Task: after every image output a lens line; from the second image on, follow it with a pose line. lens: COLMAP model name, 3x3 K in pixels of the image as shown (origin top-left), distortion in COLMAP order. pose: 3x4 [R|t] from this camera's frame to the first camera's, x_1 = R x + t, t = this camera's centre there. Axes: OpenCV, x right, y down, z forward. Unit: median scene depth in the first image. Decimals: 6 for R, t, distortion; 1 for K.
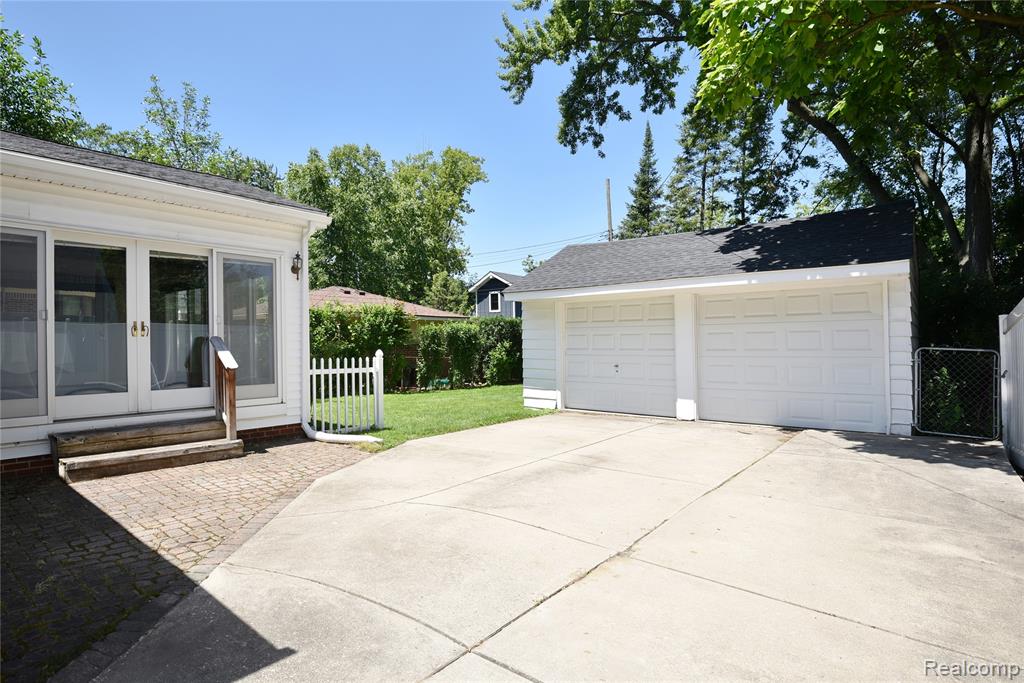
lens RADIAL K [[522.5, 0, 512.0], [0, 522.5, 341.5], [0, 0, 1]] dist [0.000721, -0.000073]
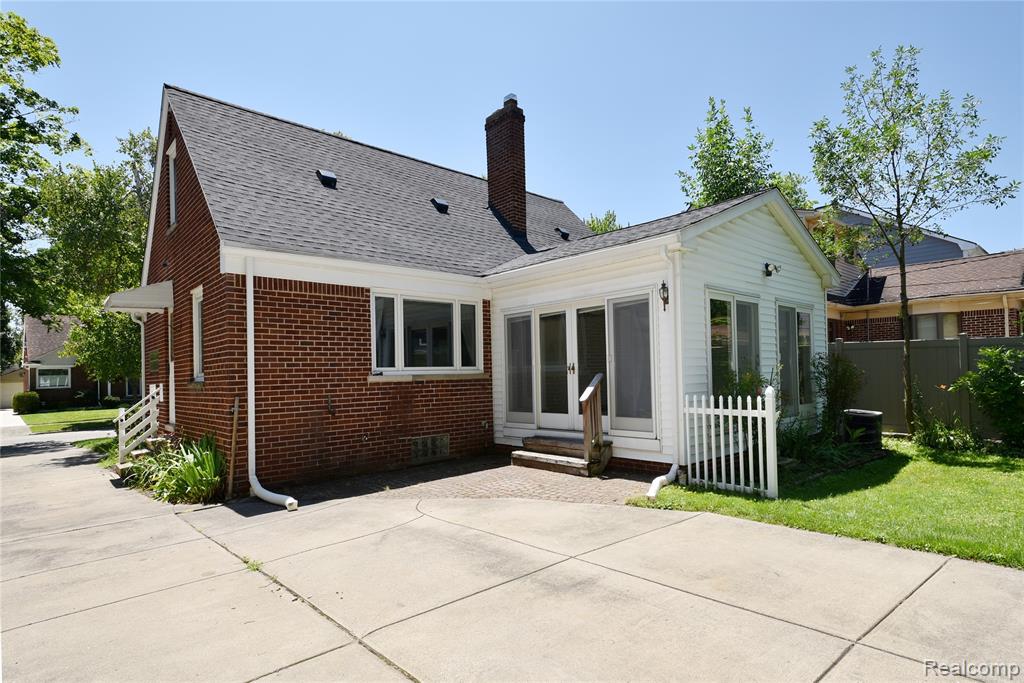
lens RADIAL K [[526.8, 0, 427.4], [0, 526.8, 373.9], [0, 0, 1]] dist [0.000154, -0.000018]
pose [[-0.187293, -0.004657, -0.982293, 0.719153], [0.019481, 0.999774, -0.008455, -0.005868], [0.982111, -0.020719, -0.187160, 0.904004]]
